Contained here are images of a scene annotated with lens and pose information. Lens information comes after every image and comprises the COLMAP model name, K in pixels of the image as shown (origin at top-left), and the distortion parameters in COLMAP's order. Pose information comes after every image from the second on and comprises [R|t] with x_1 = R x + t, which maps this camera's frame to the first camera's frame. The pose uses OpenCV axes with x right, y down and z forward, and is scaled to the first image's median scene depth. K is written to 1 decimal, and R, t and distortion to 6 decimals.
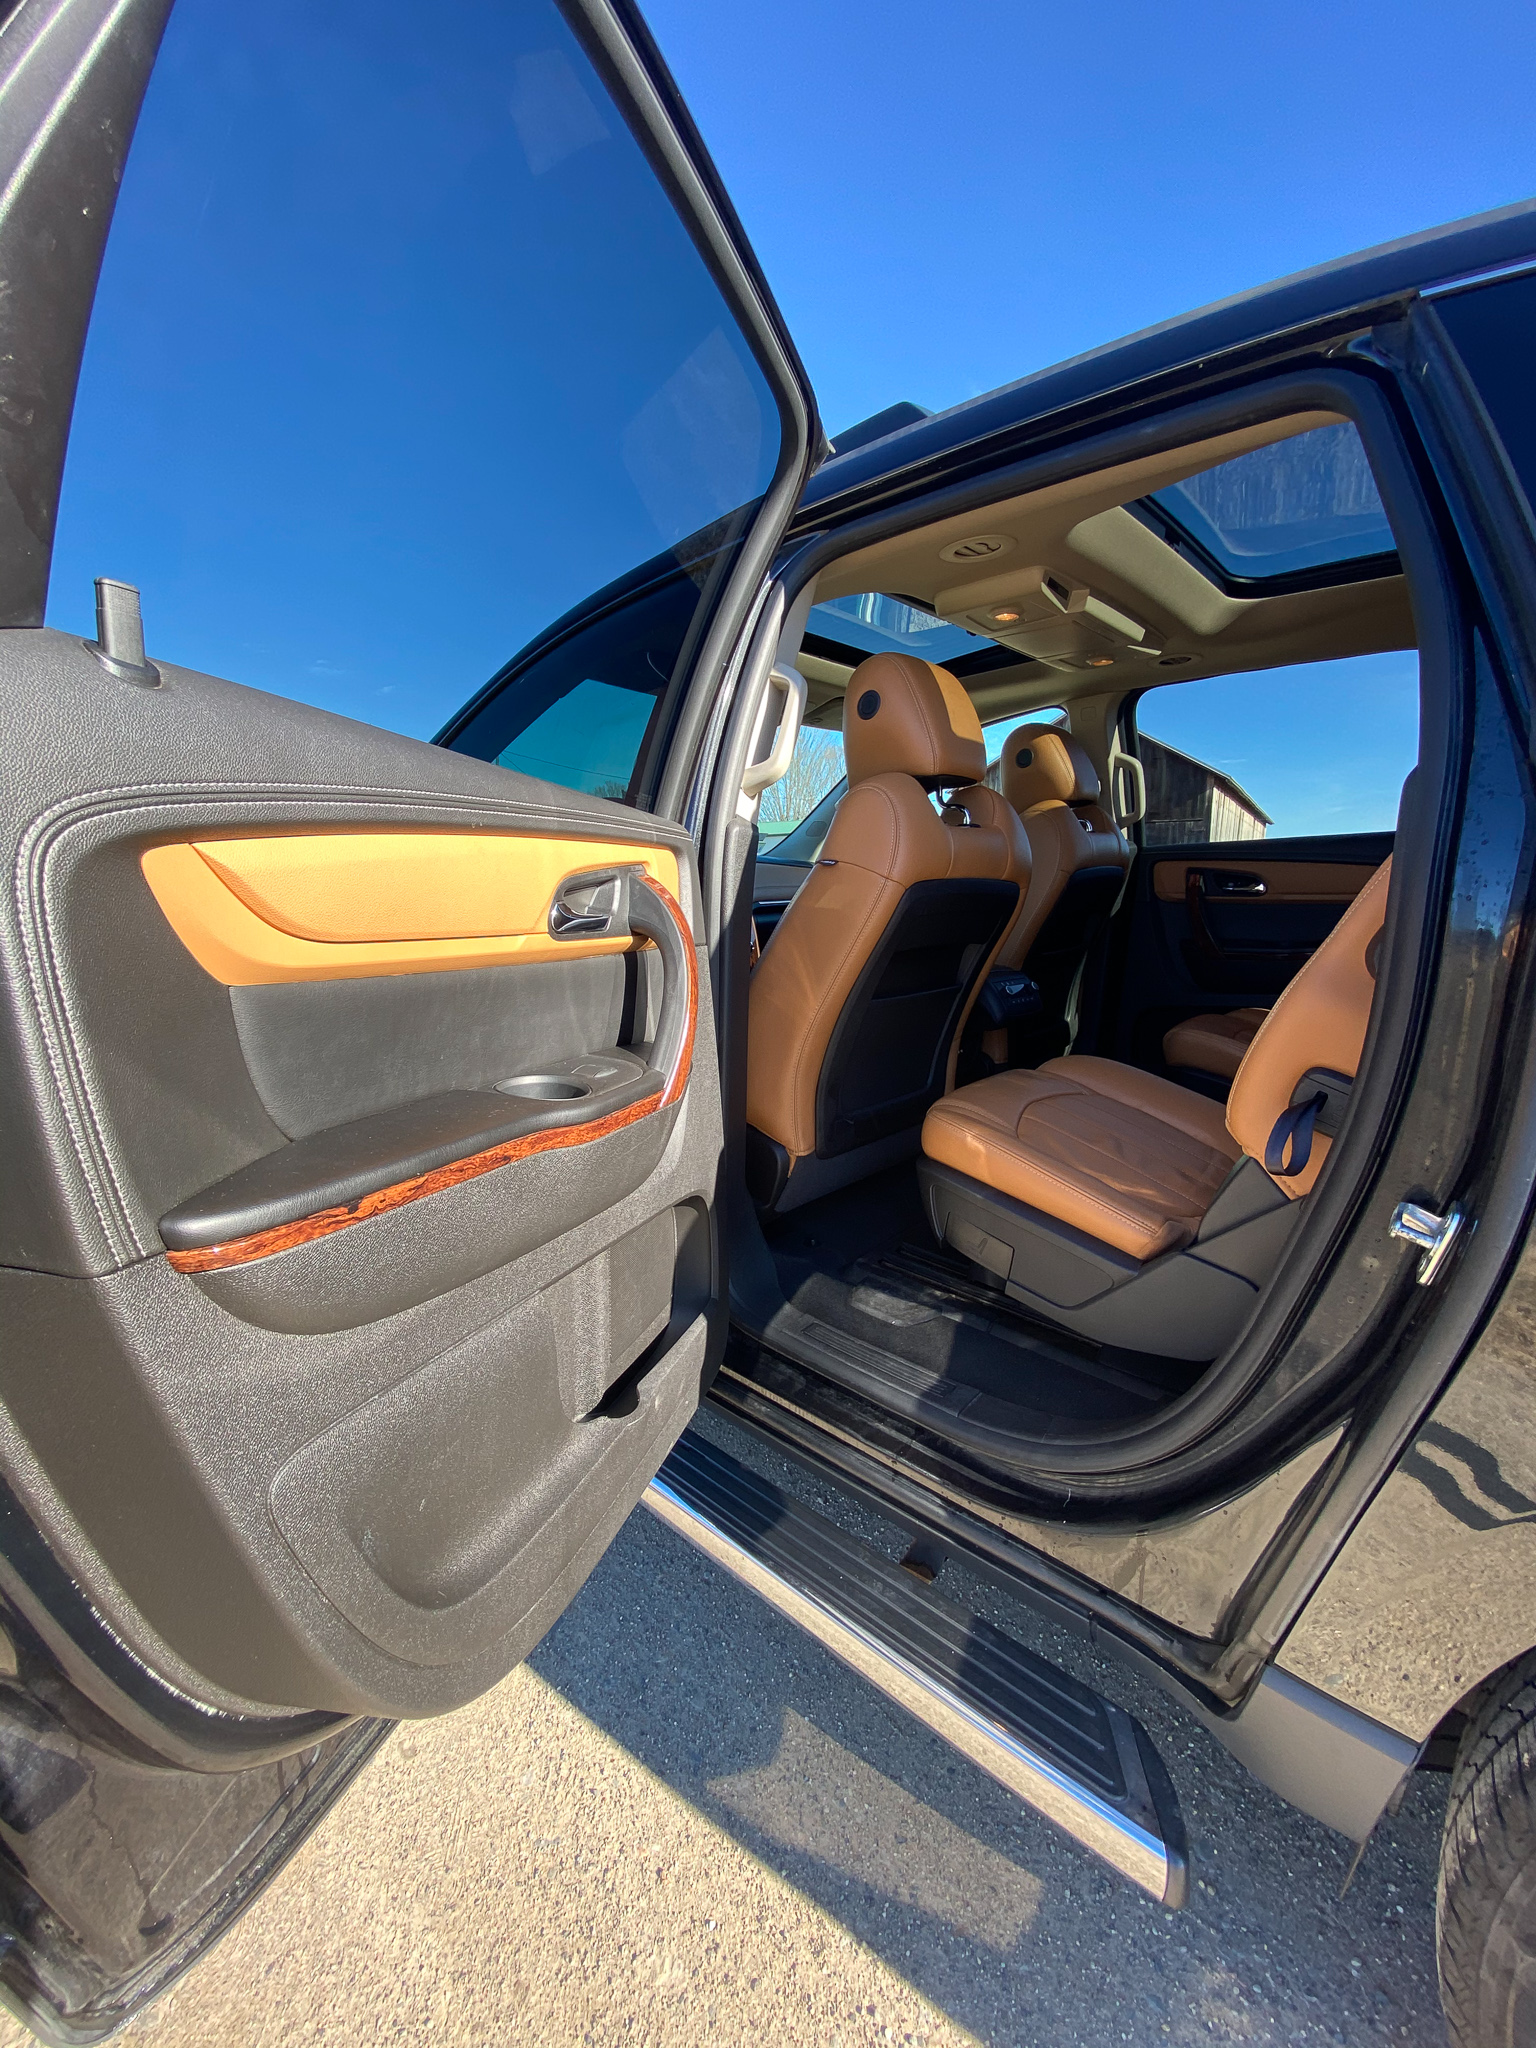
lens RADIAL K [[822.0, 0, 768.9], [0, 822.0, 1029.6], [0, 0, 1]] dist [-0.000297, -0.000093]
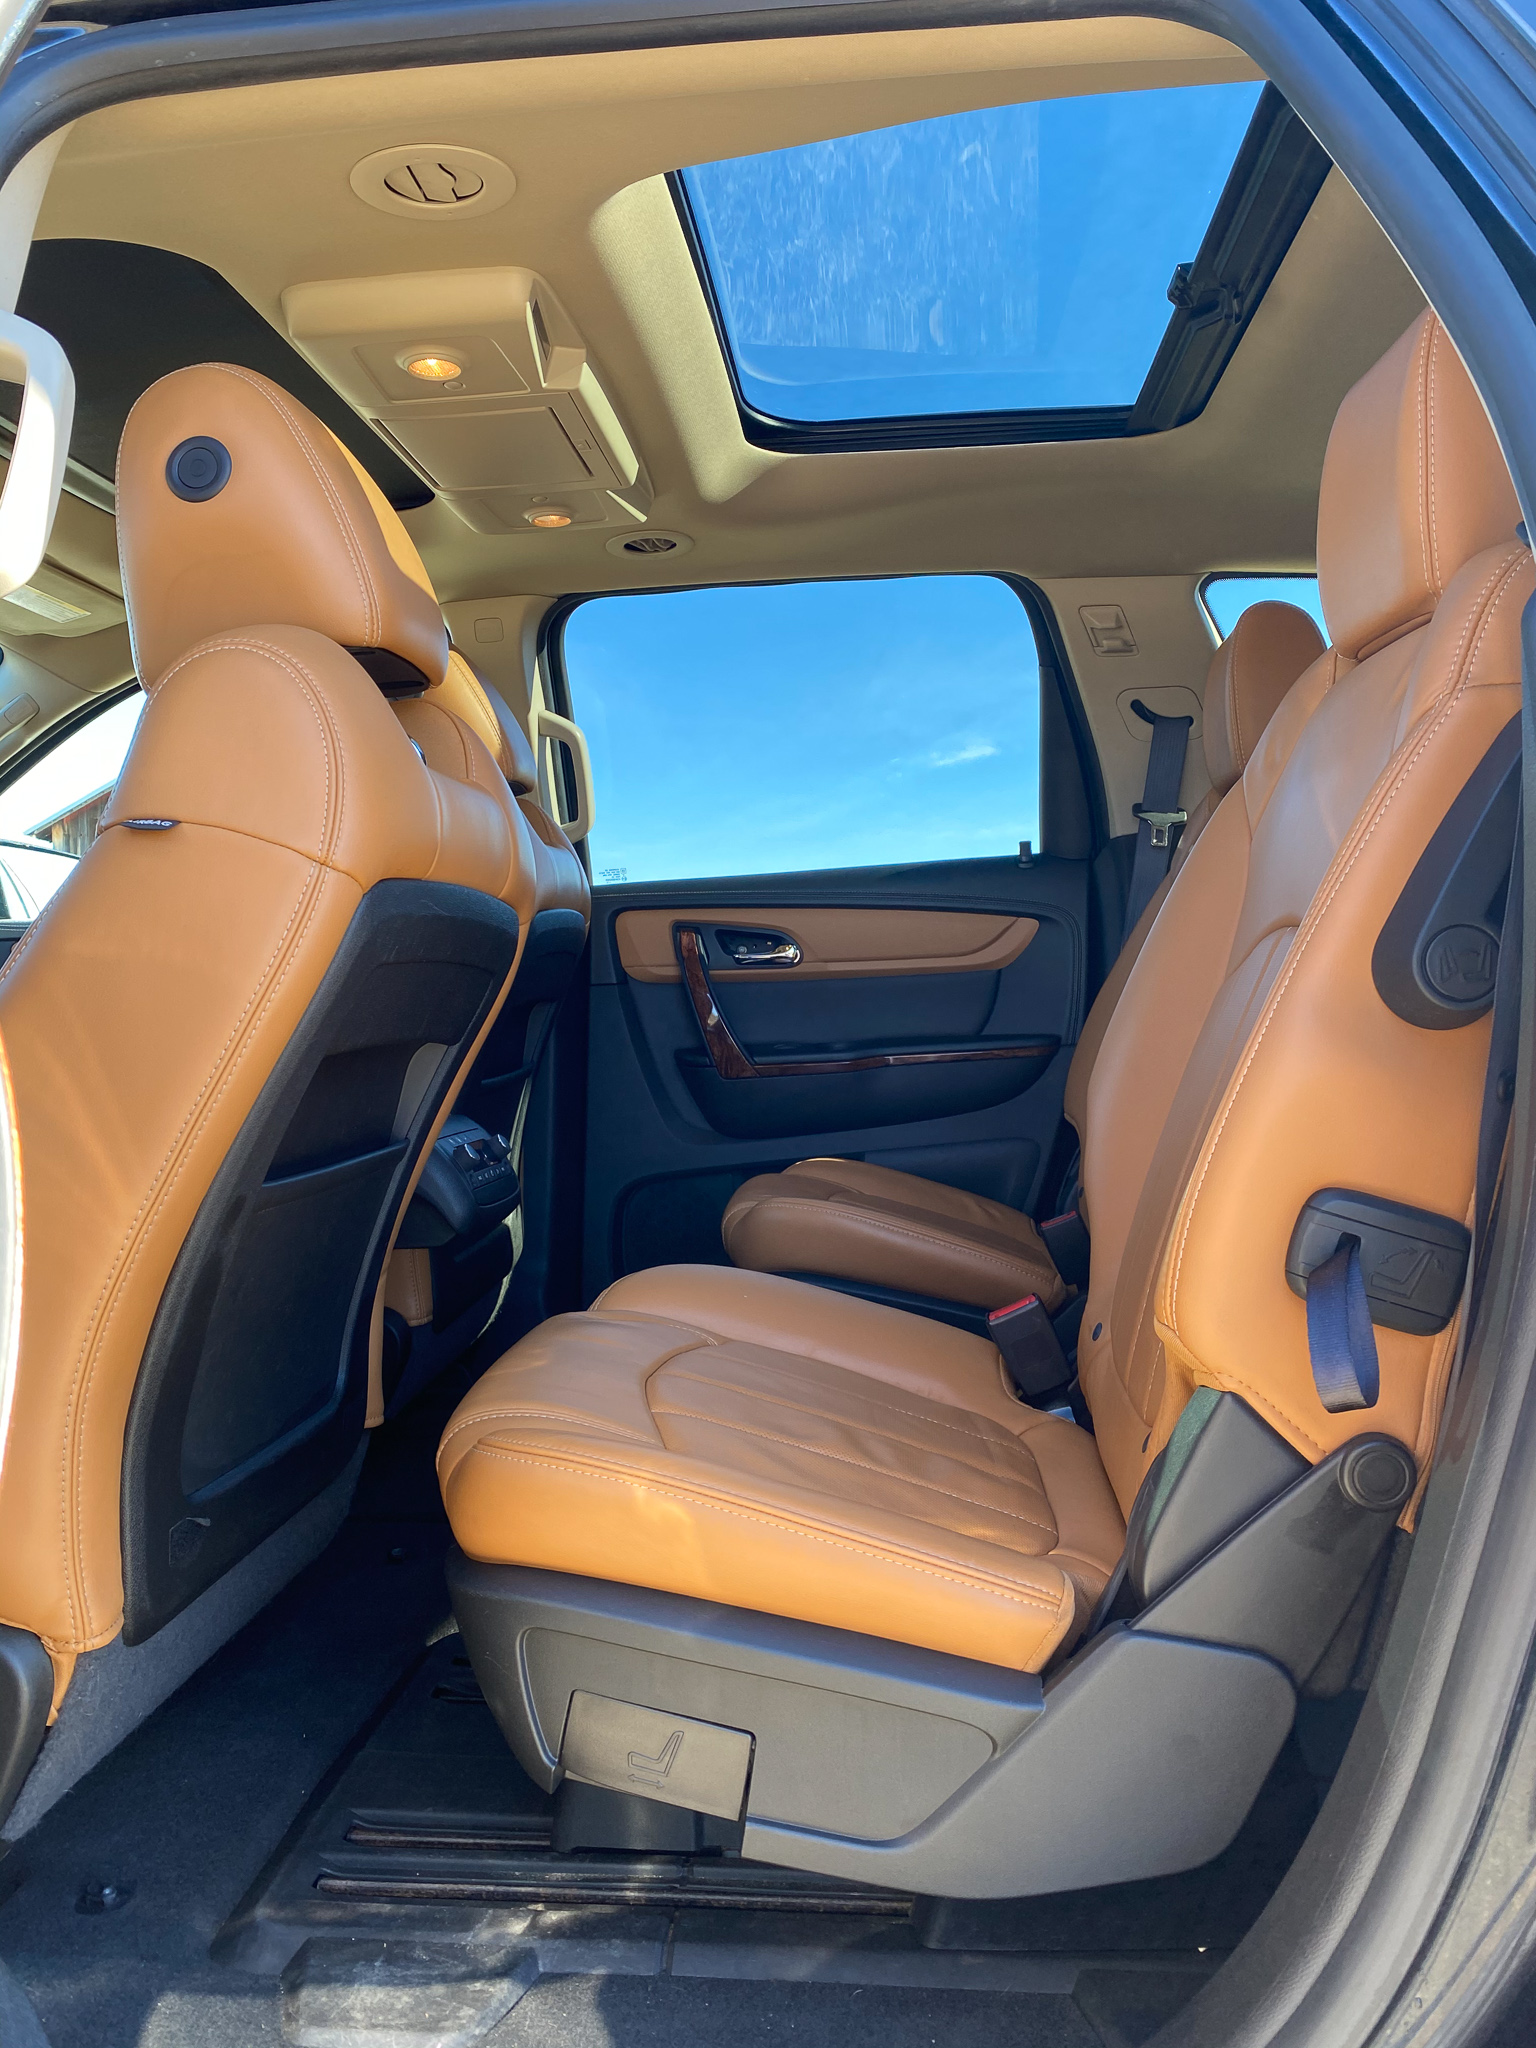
lens RADIAL K [[1558.2, 0, 765.6], [0, 1558.2, 1015.9], [0, 0, 1]] dist [-0.008155, 0.000466]
pose [[0.795944, -0.030567, 0.604598, -0.141556], [0.134264, 0.982765, -0.127071, 0.012265], [-0.590294, 0.182317, 0.786329, 0.294491]]
